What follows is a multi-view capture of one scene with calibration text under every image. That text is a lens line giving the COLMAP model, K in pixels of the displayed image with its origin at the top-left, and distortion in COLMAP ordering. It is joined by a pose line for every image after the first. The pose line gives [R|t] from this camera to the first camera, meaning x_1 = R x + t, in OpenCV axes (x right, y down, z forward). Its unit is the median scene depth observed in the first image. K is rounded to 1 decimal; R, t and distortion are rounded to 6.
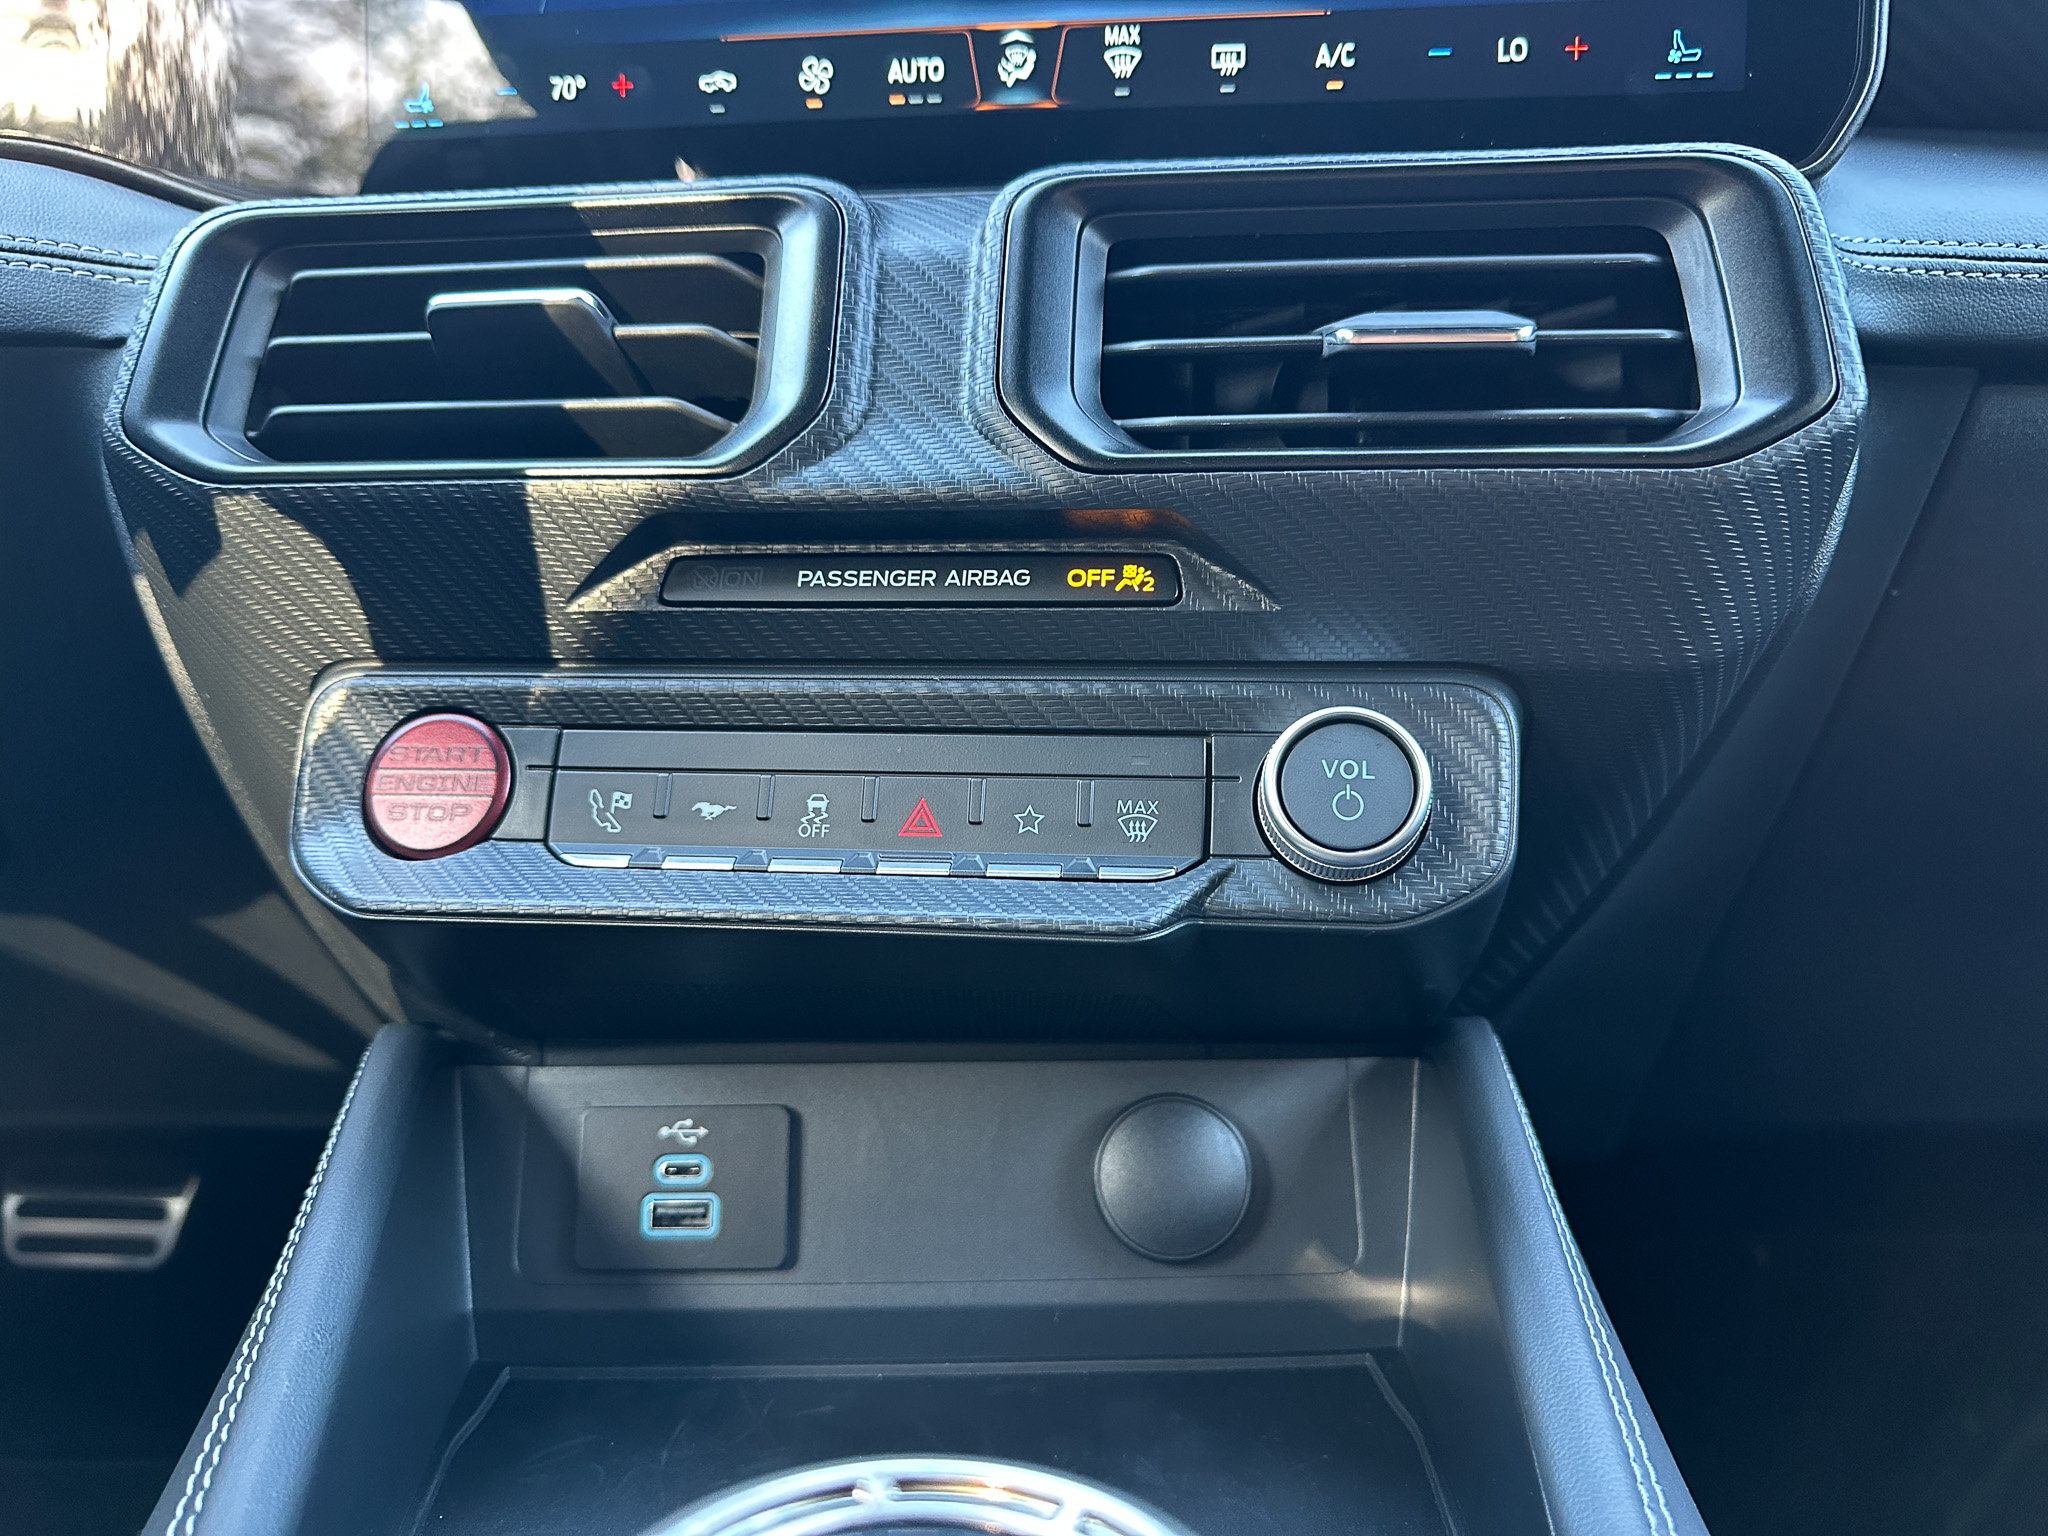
lens RADIAL K [[1610.0, 0, 1018.4], [0, 1610.0, 700.3], [0, 0, 1]] dist [-0.072781, -0.002821]
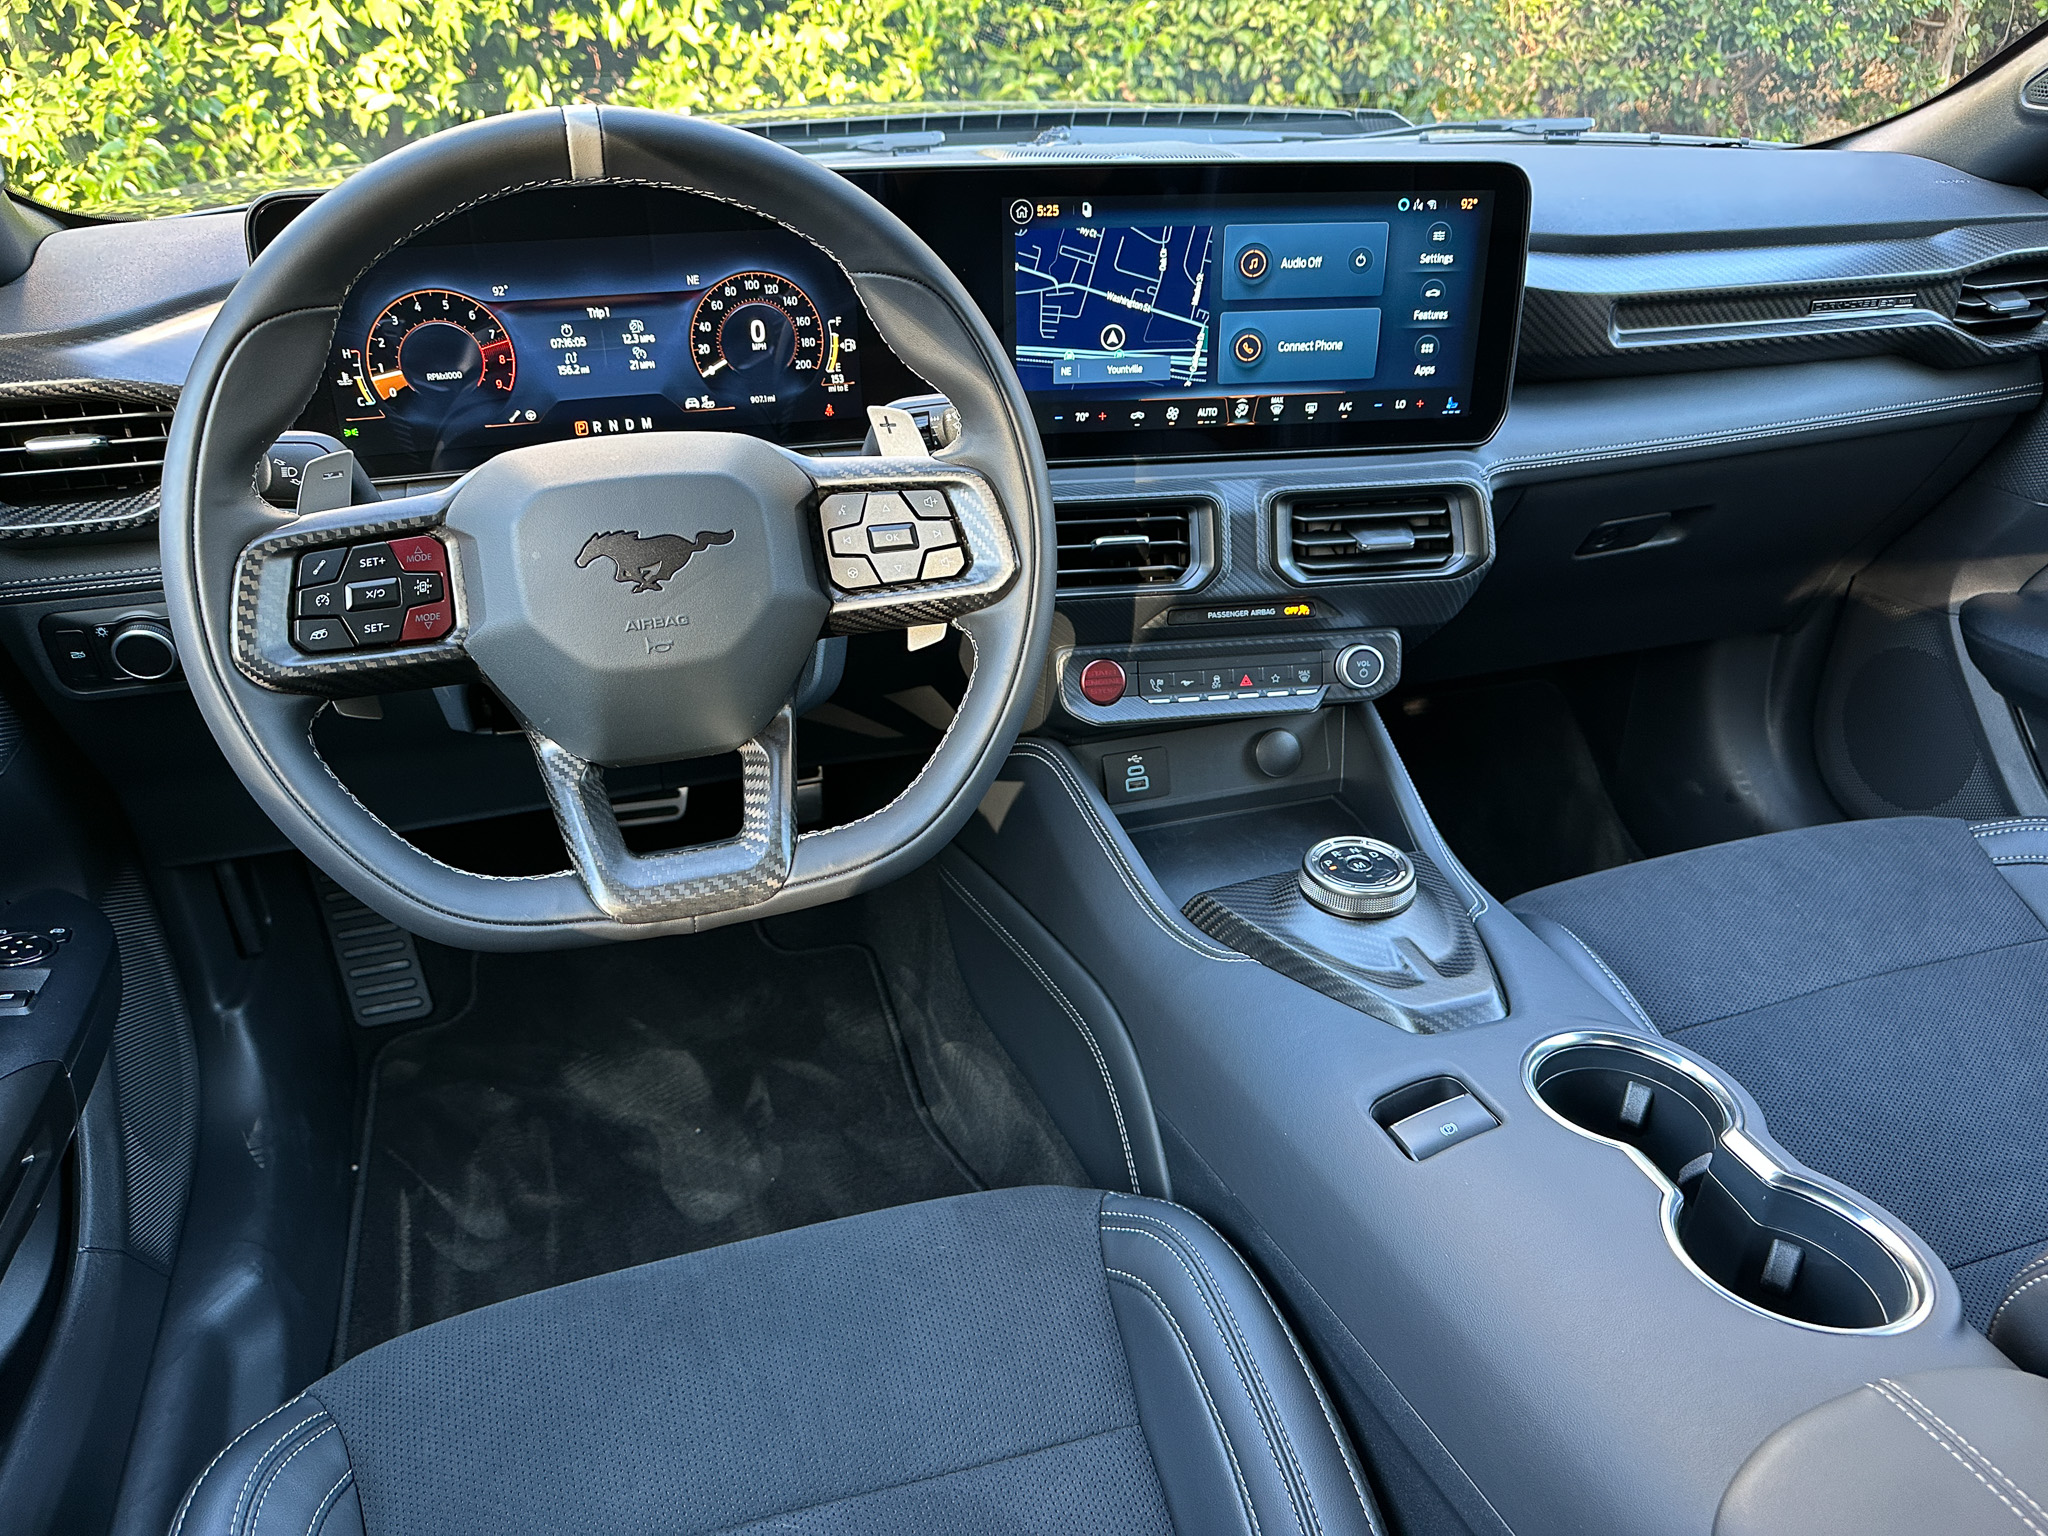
lens RADIAL K [[1449.0, 0, 1012.8], [0, 1449.0, 798.6], [0, 0, 1]] dist [-0.057096, 0.040708]
pose [[0.965304, -0.137499, 0.221997, -1.254240], [0.030182, 0.903193, 0.428173, -1.035269], [-0.259379, -0.406617, 0.876005, -1.719263]]
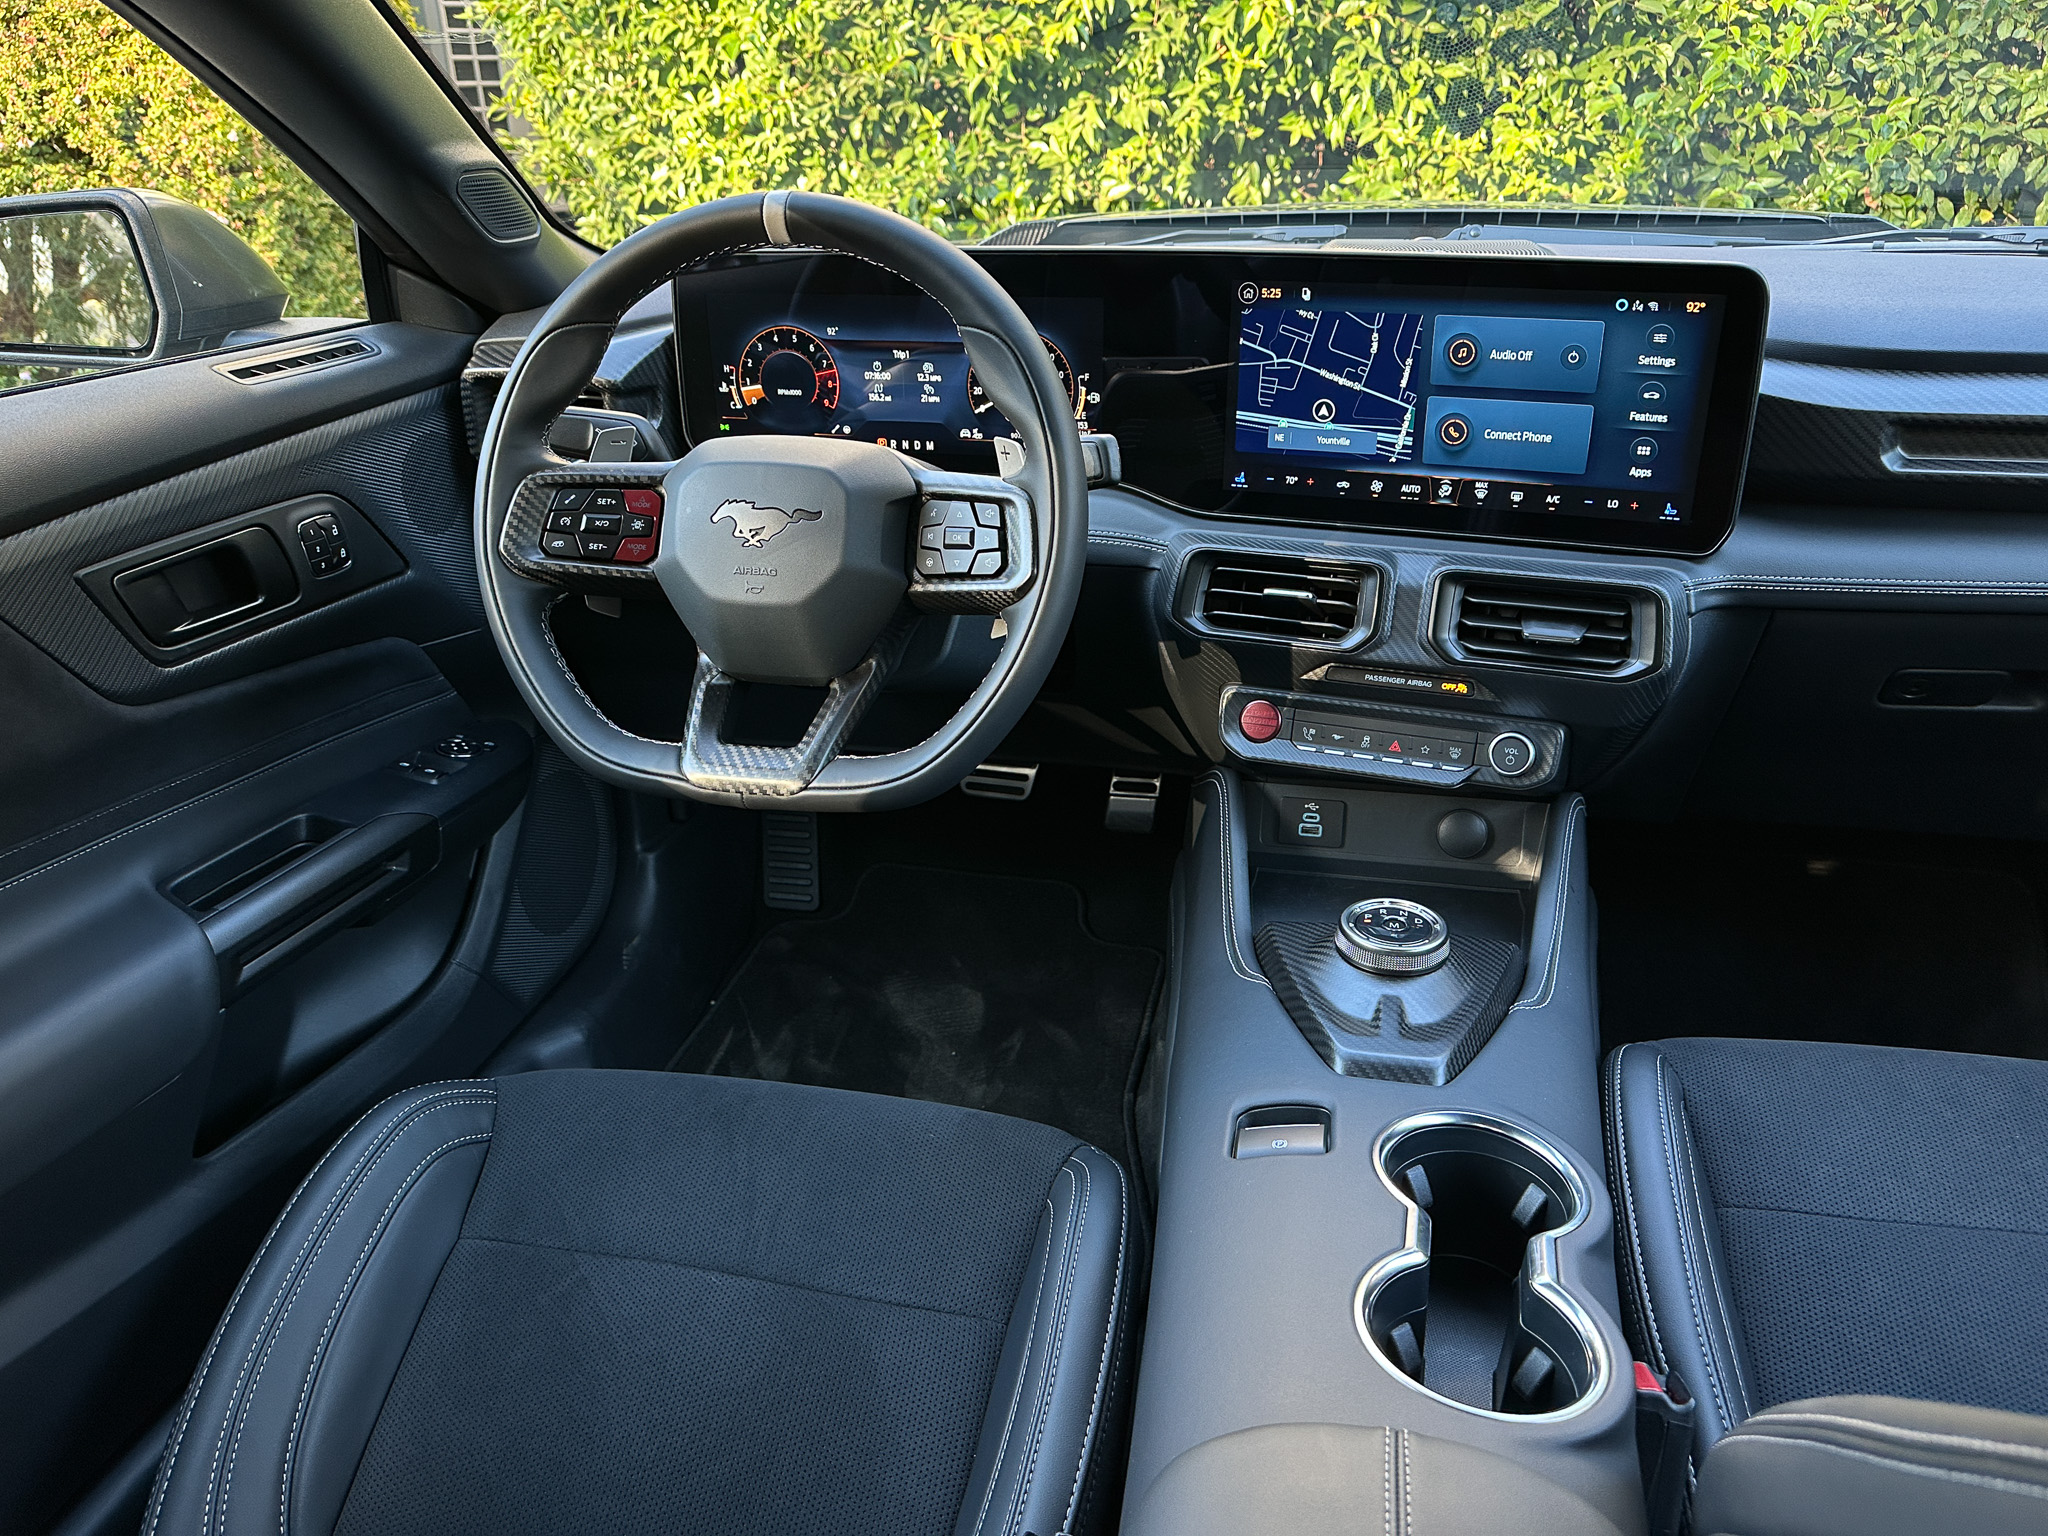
lens RADIAL K [[1449.0, 0, 1012.8], [0, 1449.0, 798.6], [0, 0, 1]] dist [-0.057096, 0.040708]
pose [[0.960899, 0.090903, -0.261551, -0.025346], [0.011714, 0.930386, 0.366394, -0.998782], [0.276650, -0.355131, 0.892943, -2.170147]]
